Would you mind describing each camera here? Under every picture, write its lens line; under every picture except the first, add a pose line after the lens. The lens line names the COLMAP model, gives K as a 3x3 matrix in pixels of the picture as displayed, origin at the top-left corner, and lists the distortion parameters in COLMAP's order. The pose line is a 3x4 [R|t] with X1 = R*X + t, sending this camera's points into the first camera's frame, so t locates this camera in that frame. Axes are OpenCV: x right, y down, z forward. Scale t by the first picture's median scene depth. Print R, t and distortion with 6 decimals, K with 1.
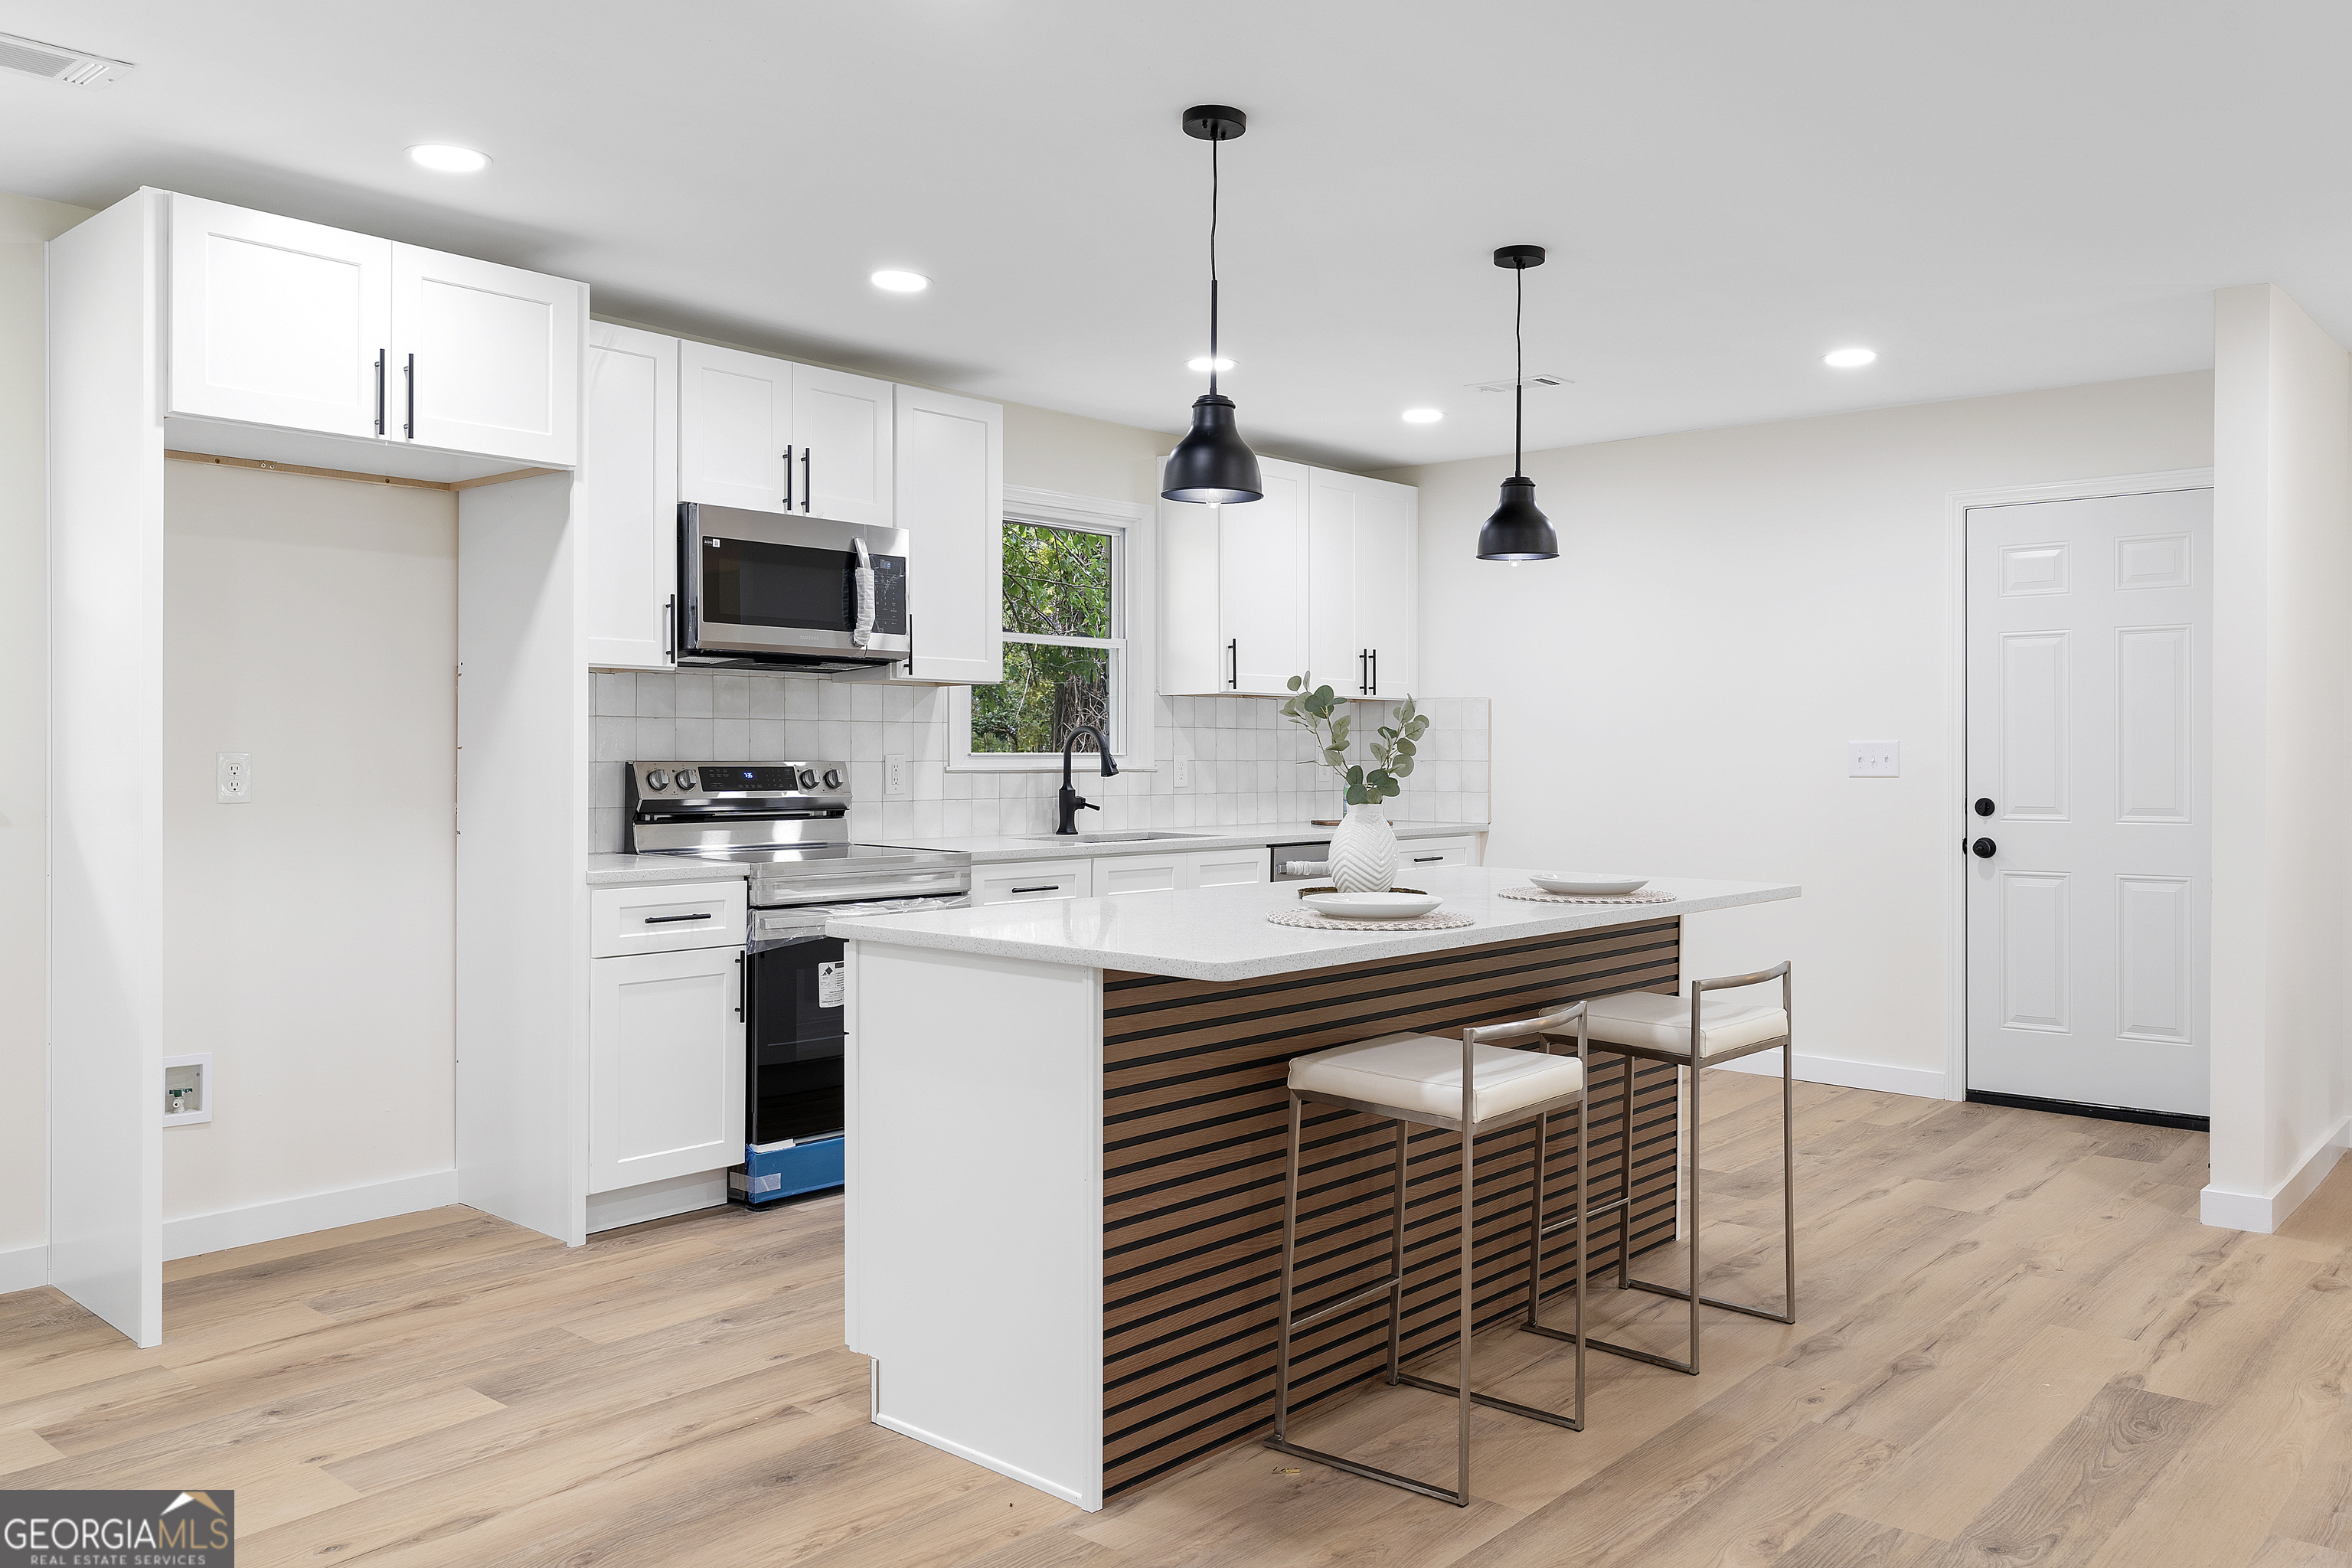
lens RADIAL K [[1779.6, 0, 1176.0], [0, 1779.6, 766.8], [0, 0, 1]] dist [0.008583, -0.010506]
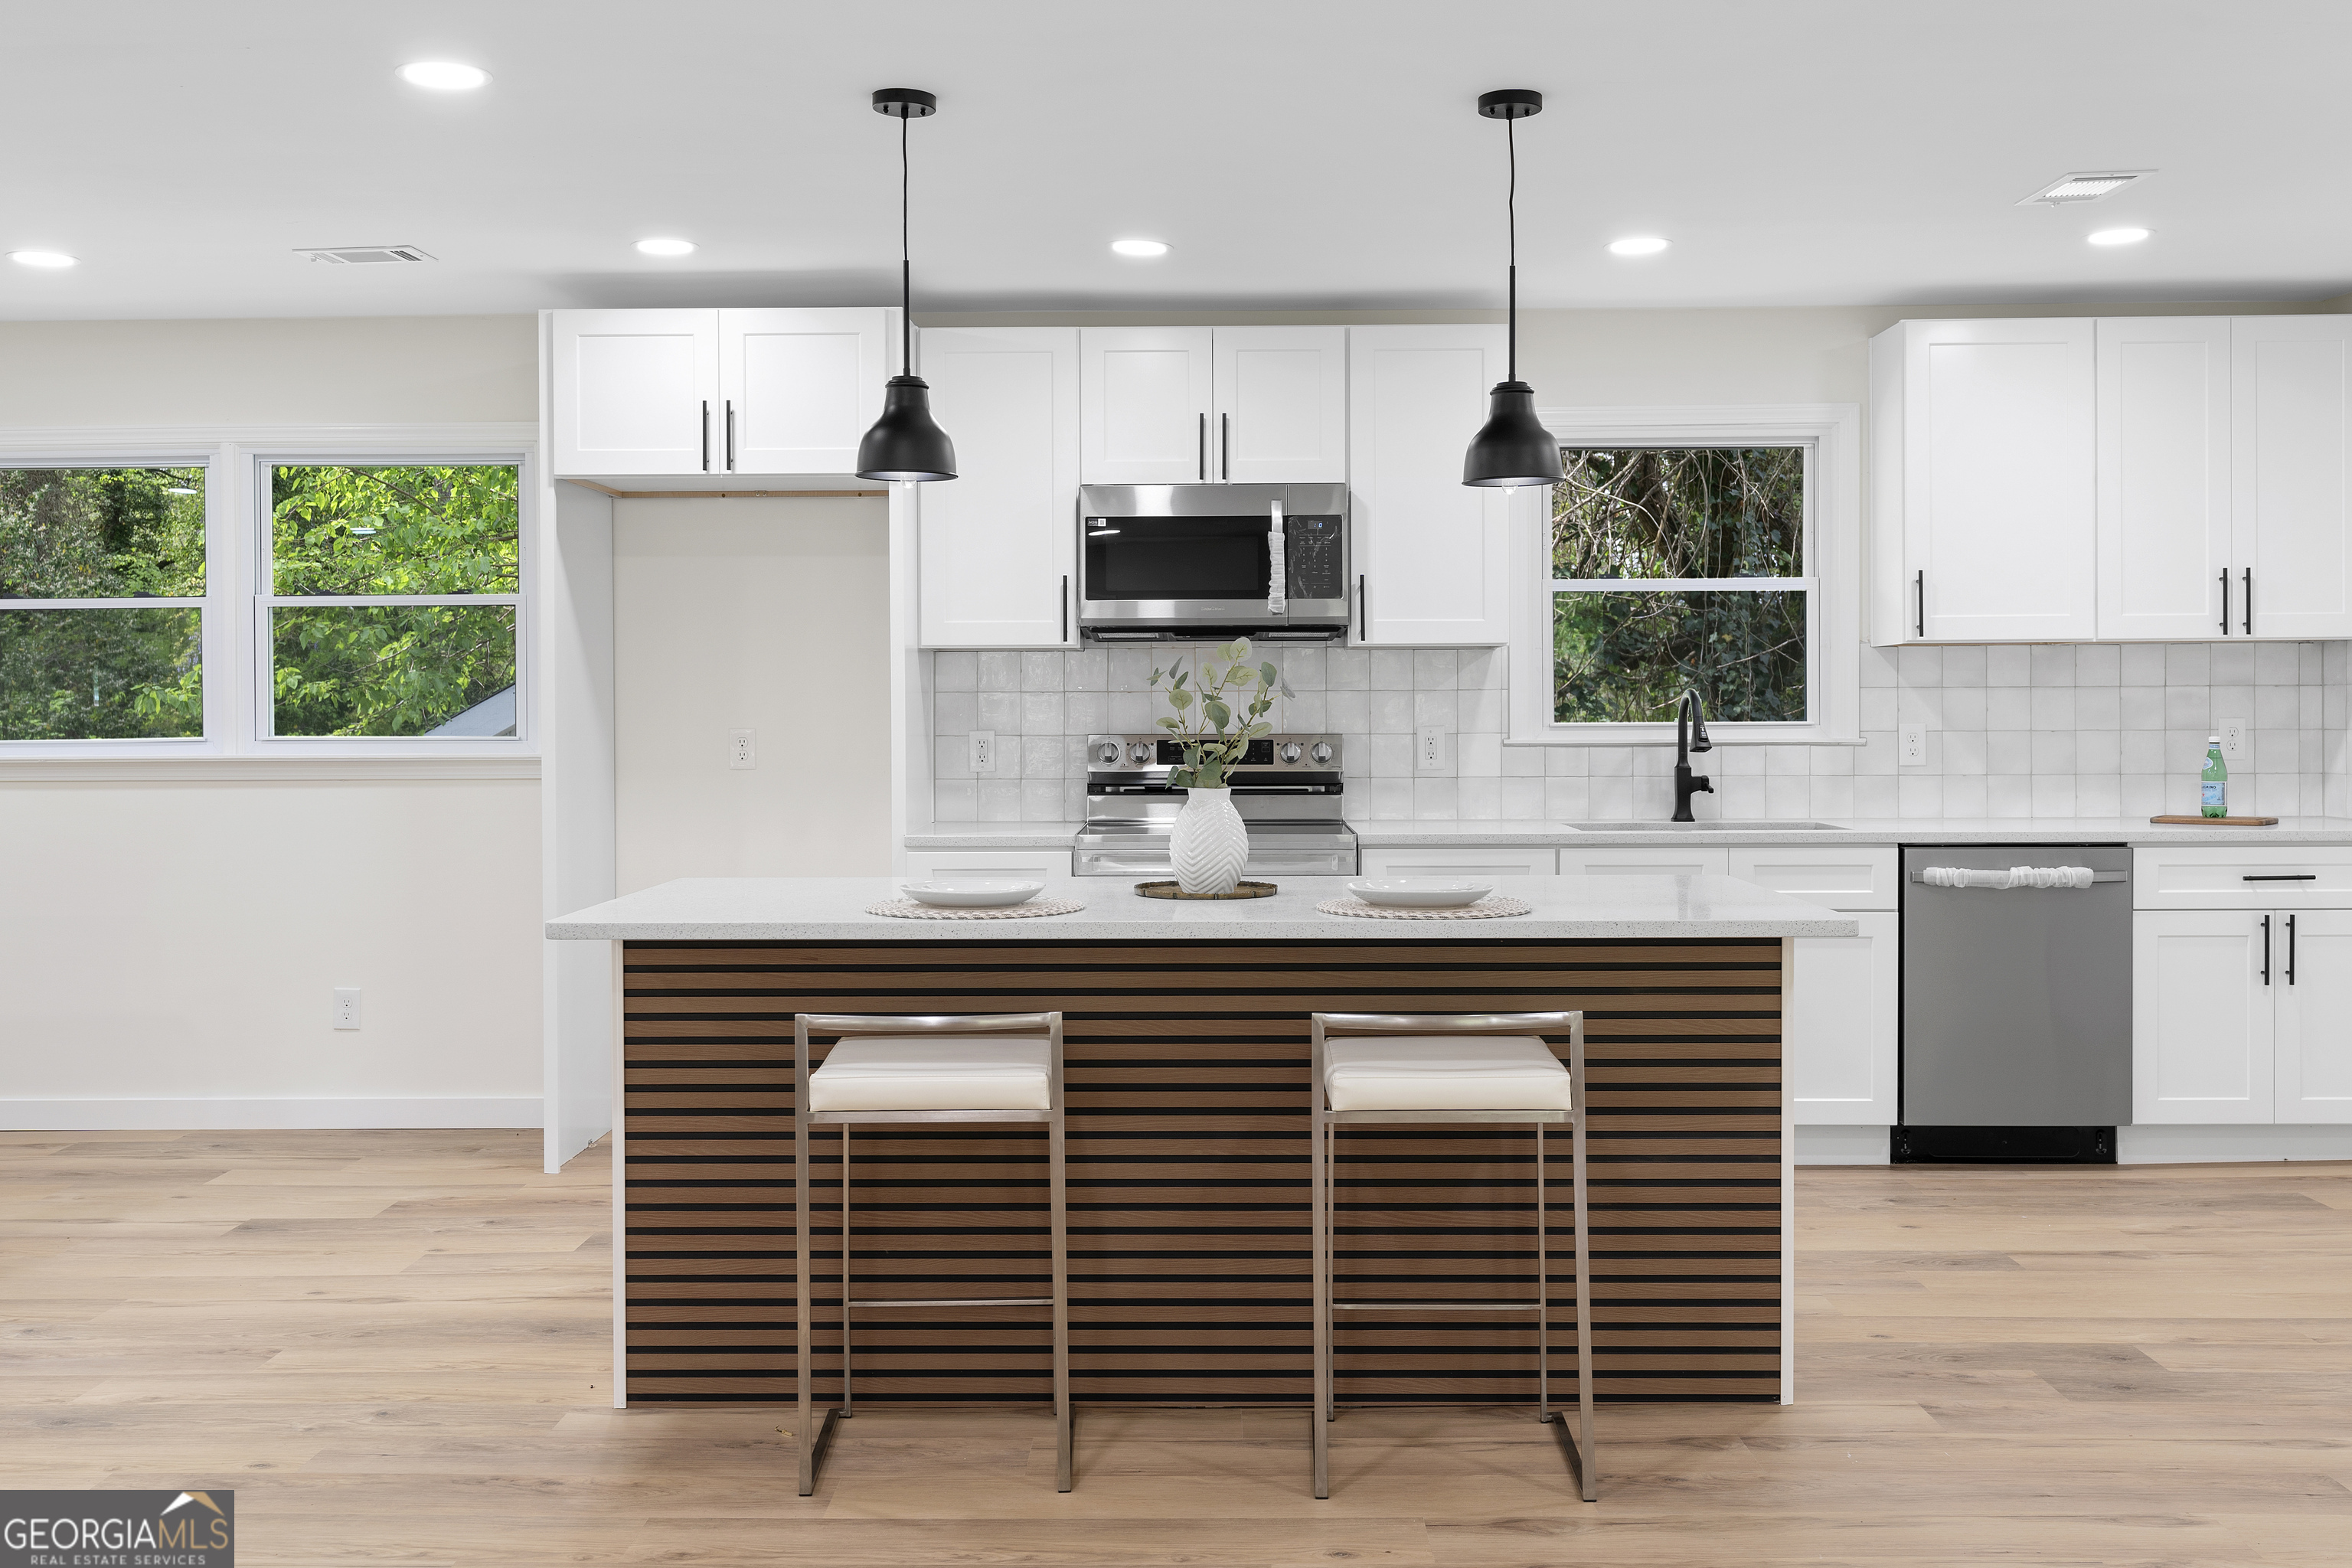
lens RADIAL K [[2161.5, 0, 1182.1], [0, 2161.5, 747.1], [0, 0, 1]] dist [0.004931, 0.000000]
pose [[0.645978, 0.005802, -0.763334, 0.720097], [0.001096, 0.999963, 0.008527, -0.006924], [0.763355, -0.006345, 0.645948, 0.228932]]
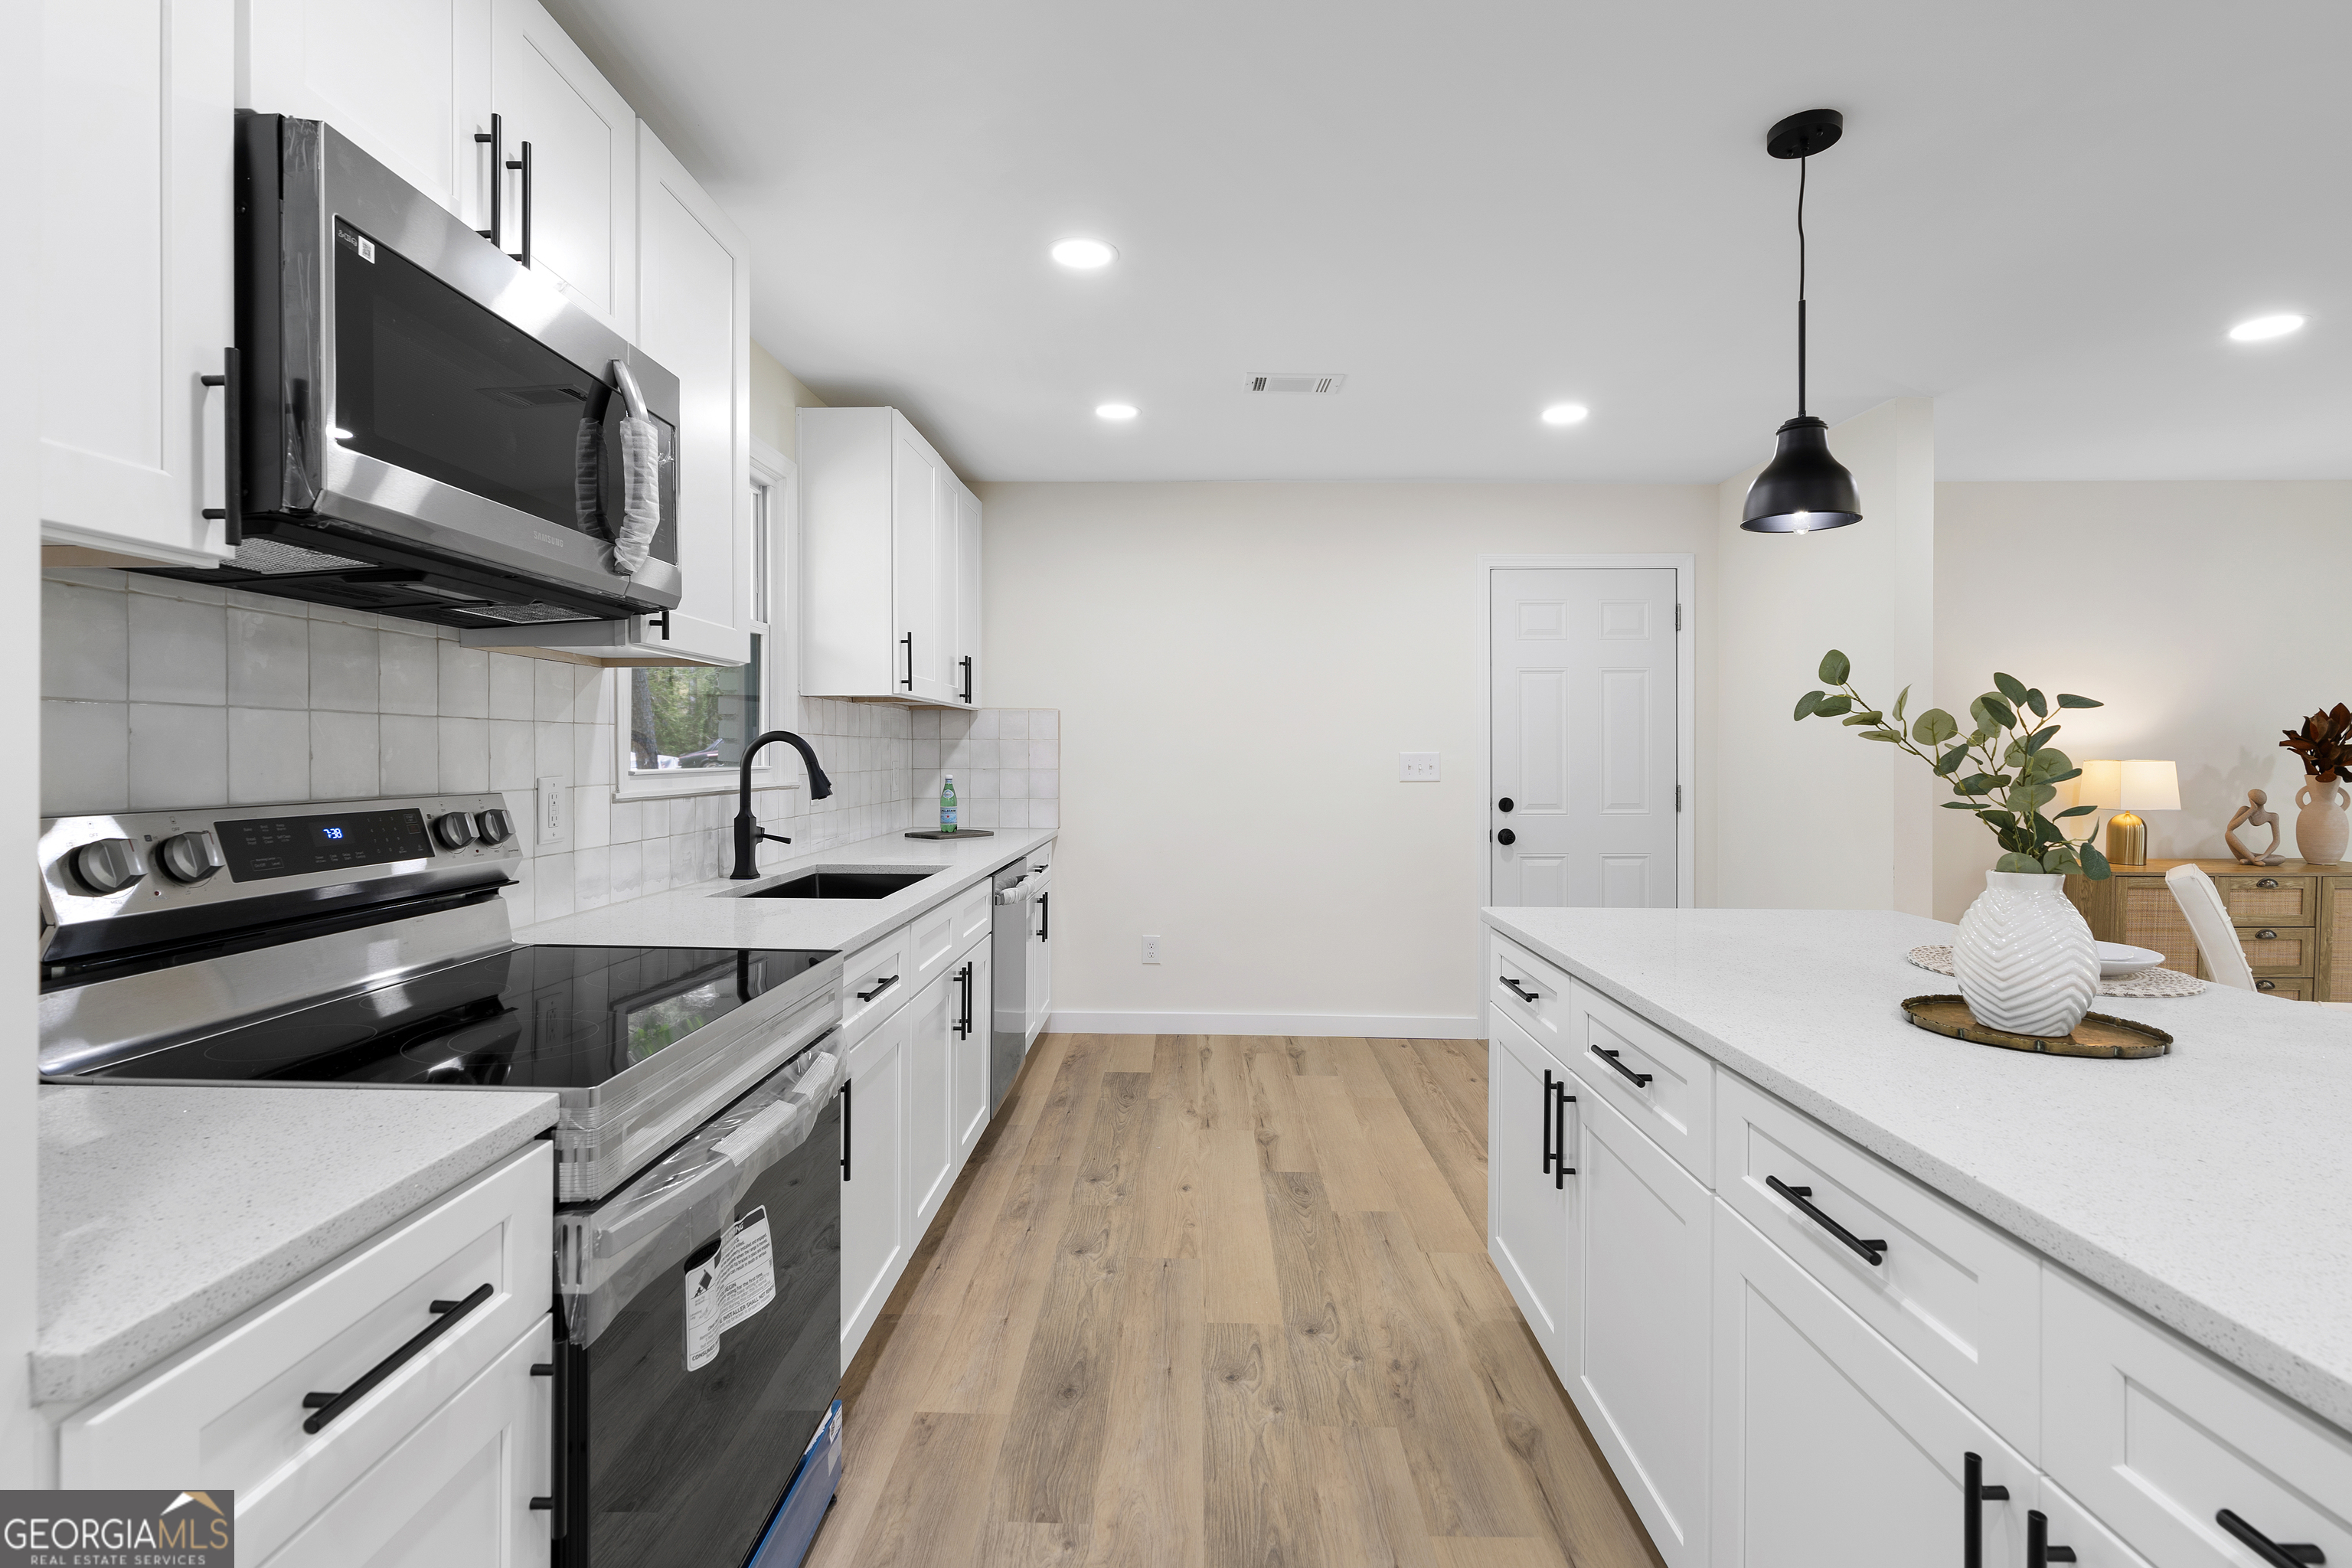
lens RADIAL K [[1069.4, 0, 1171.3], [0, 1069.4, 752.7], [0, 0, 1]] dist [-0.009624, 0.001785]
pose [[0.770975, 0.000279, 0.636866, -0.269588], [0.003016, 0.999987, -0.004089, -0.015133], [-0.636859, 0.005073, 0.770964, 0.709285]]
